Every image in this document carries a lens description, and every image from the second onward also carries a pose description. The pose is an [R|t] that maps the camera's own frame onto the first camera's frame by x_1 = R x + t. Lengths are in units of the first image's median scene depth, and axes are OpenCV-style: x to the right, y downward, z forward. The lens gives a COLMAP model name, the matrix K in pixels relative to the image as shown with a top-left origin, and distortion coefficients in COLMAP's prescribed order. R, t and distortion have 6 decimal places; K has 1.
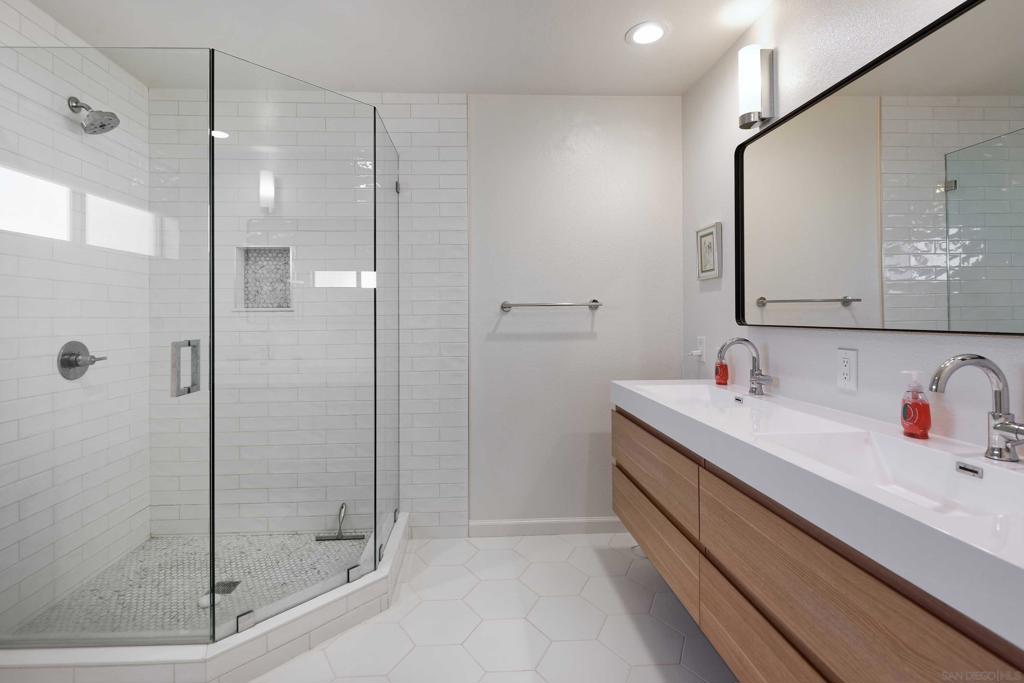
lens RADIAL K [[492.7, 0, 487.2], [0, 492.7, 314.7], [0, 0, 1]] dist [0.000196, -0.000721]
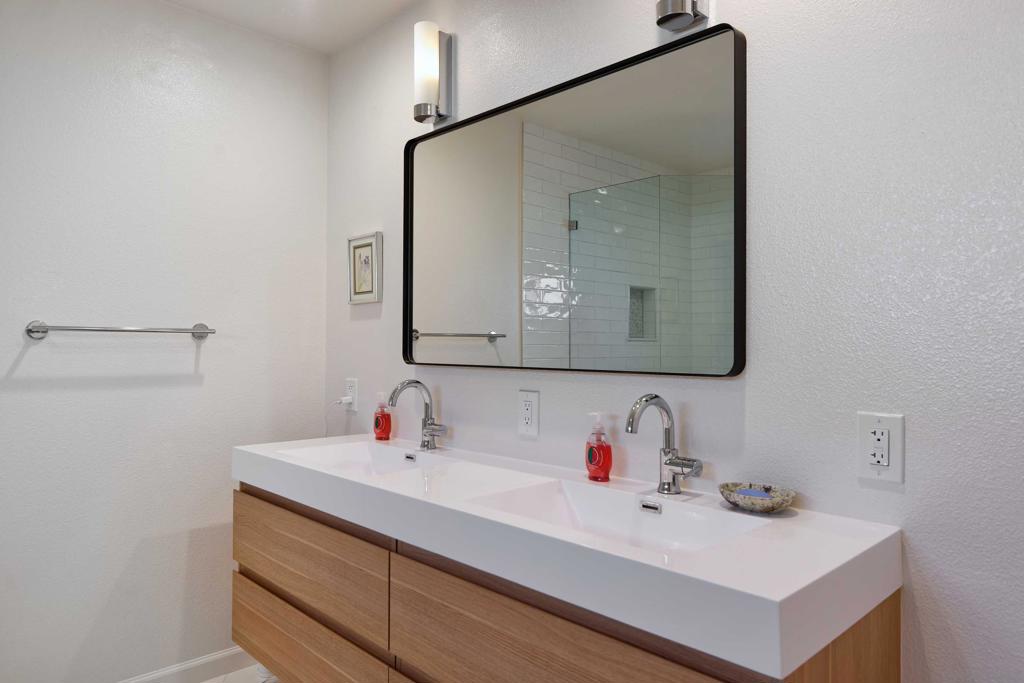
lens RADIAL K [[666.1, 0, 512.0], [0, 666.1, 341.5], [0, 0, 1]] dist [-0.001577, -0.001380]
pose [[0.742865, 0.021797, 0.669086, -0.091711], [-0.017062, 0.999762, -0.013626, -0.003299], [-0.669223, -0.001294, 0.743060, 0.086728]]
